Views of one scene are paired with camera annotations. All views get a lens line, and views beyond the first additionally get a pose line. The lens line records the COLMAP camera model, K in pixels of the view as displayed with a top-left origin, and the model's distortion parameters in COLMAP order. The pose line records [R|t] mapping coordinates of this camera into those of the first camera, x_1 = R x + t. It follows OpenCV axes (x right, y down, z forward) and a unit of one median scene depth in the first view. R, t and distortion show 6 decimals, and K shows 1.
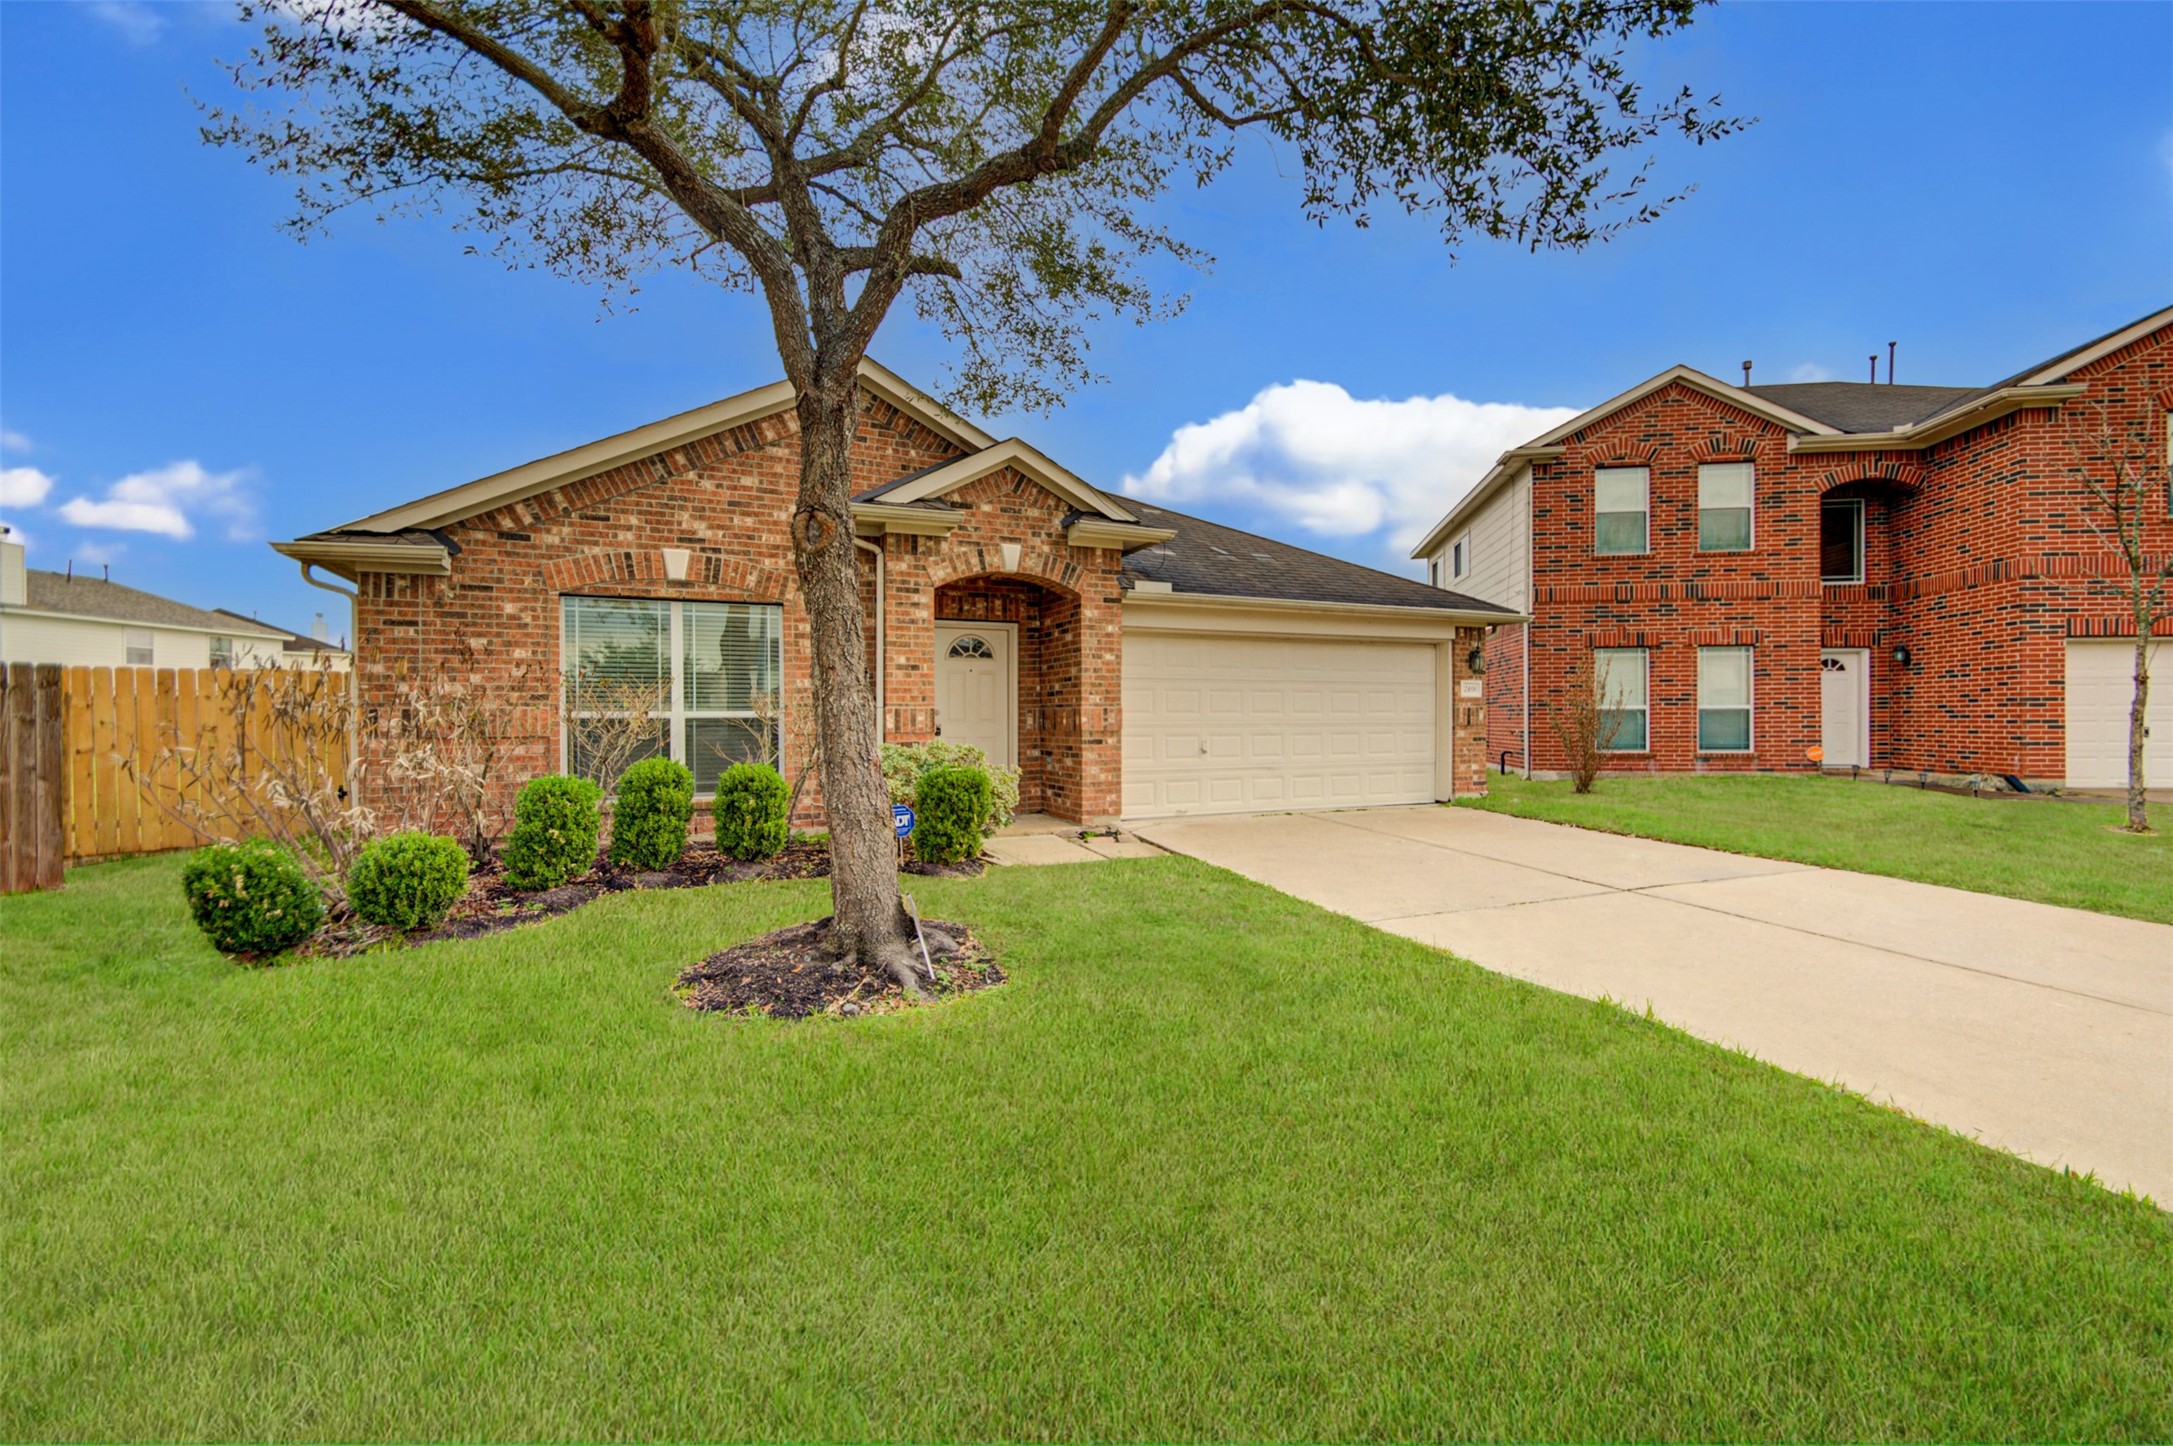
lens RADIAL K [[960.1, 0, 1113.1], [0, 960.1, 726.2], [0, 0, 1]] dist [0.001935, -0.000116]
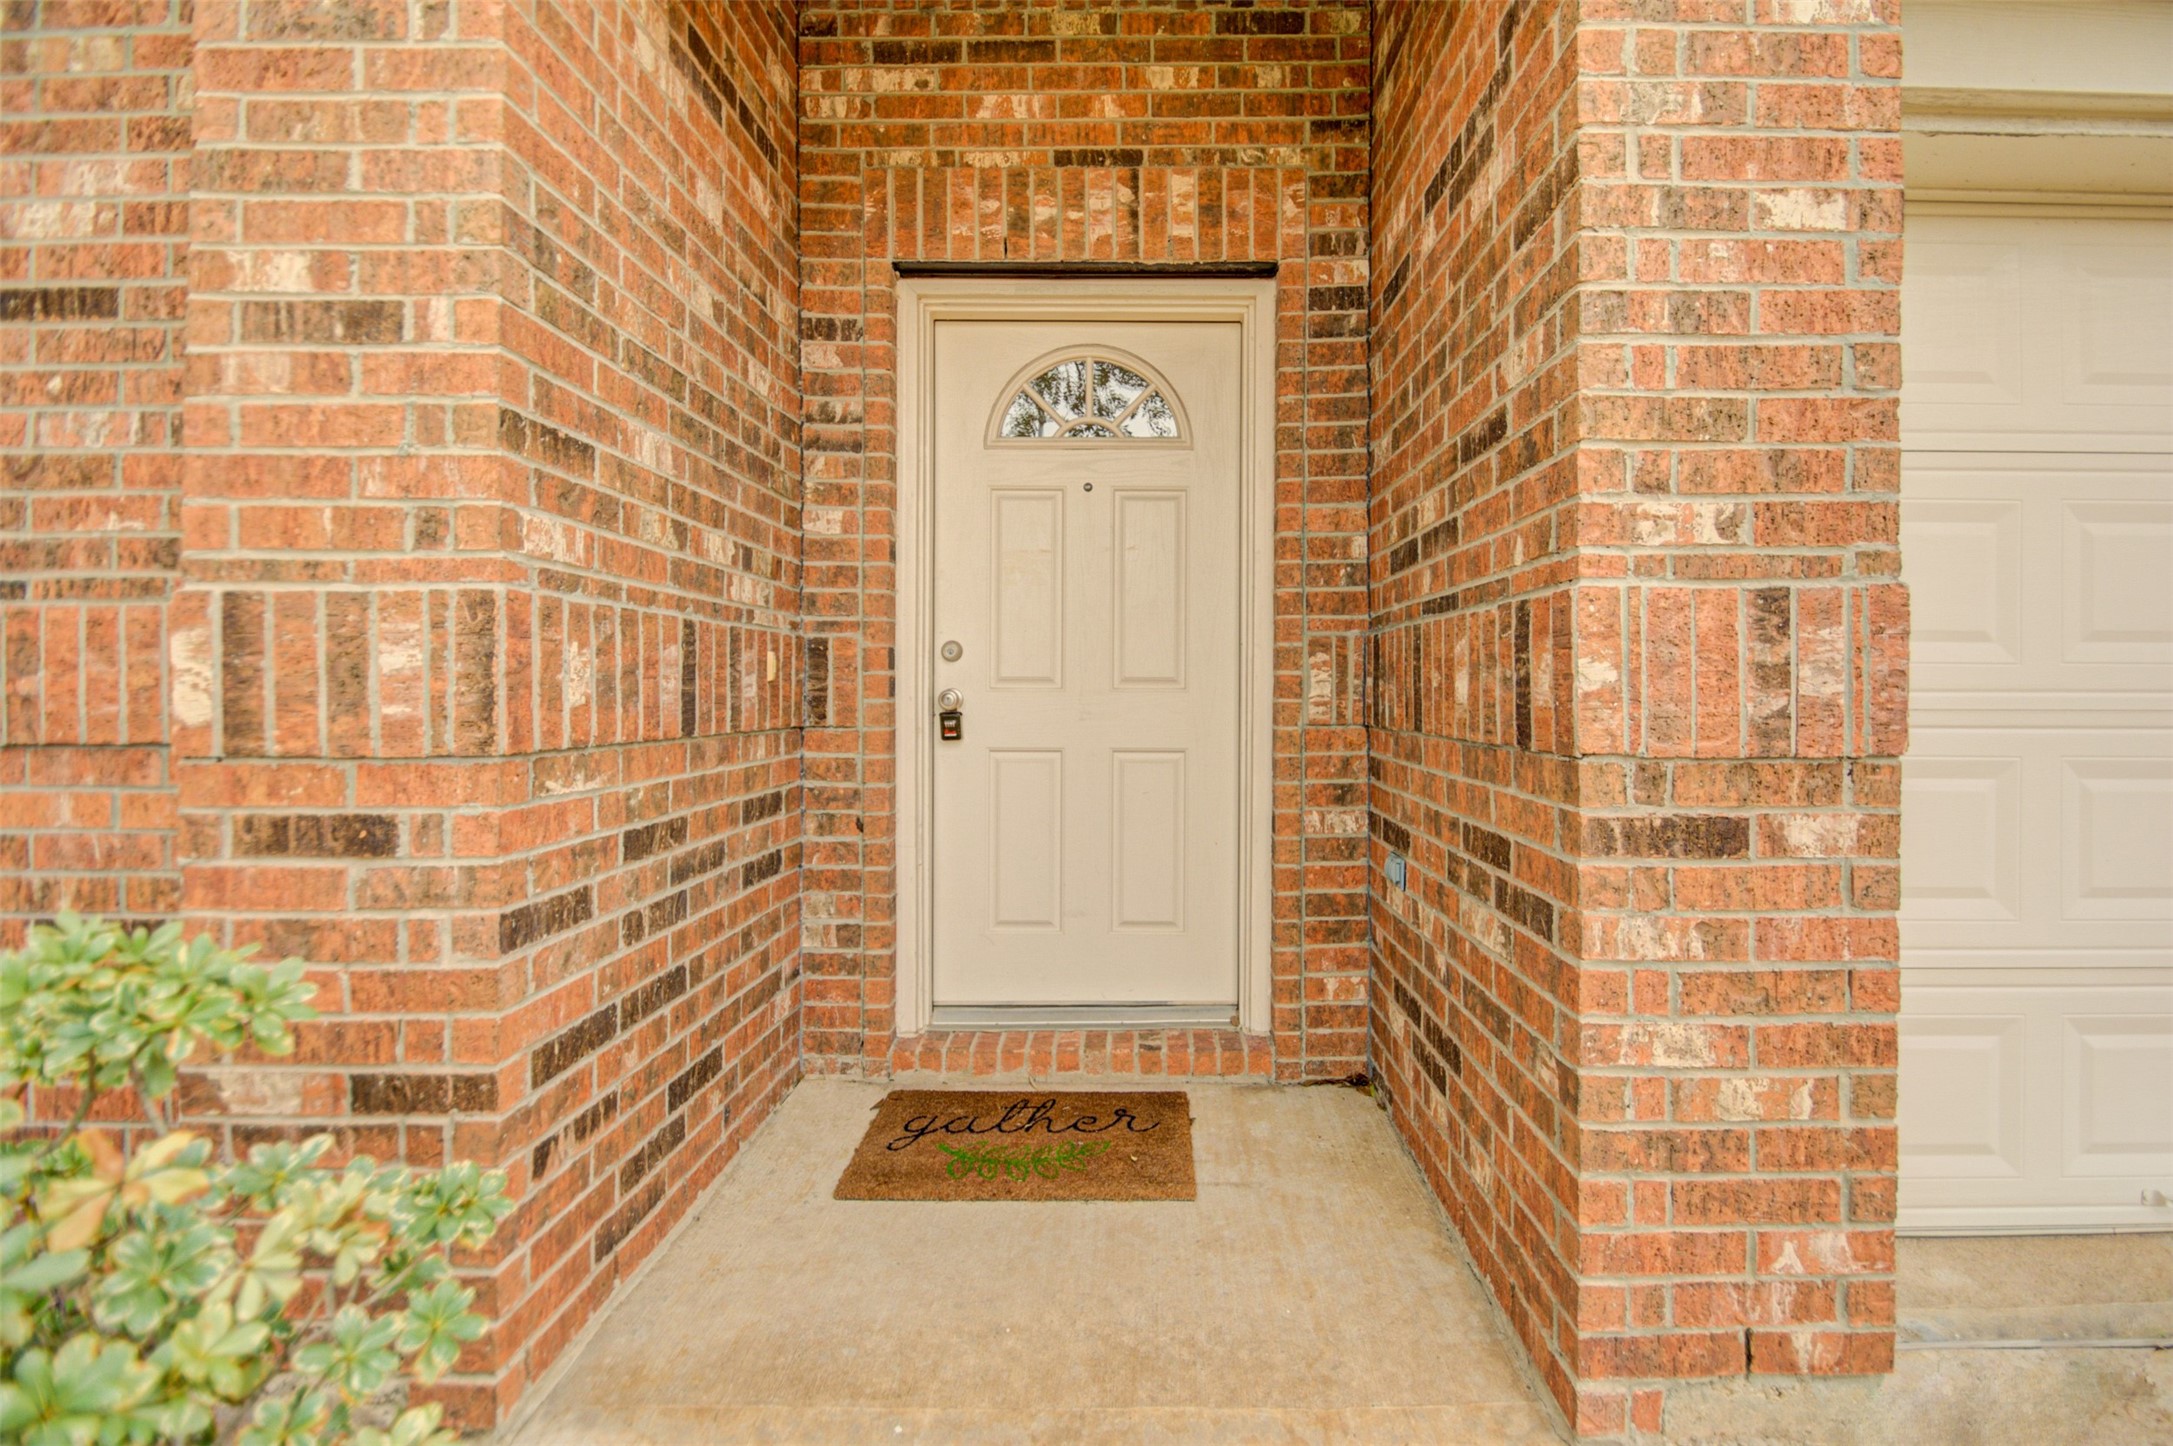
lens RADIAL K [[933.3, 0, 1141.2], [0, 933.3, 688.0], [0, 0, 1]] dist [-0.000031, -0.000068]
pose [[0.903347, 0.005328, -0.428878, -0.031212], [-0.008317, 0.999952, -0.005096, -0.003516], [0.428830, 0.008171, 0.903348, 0.838446]]
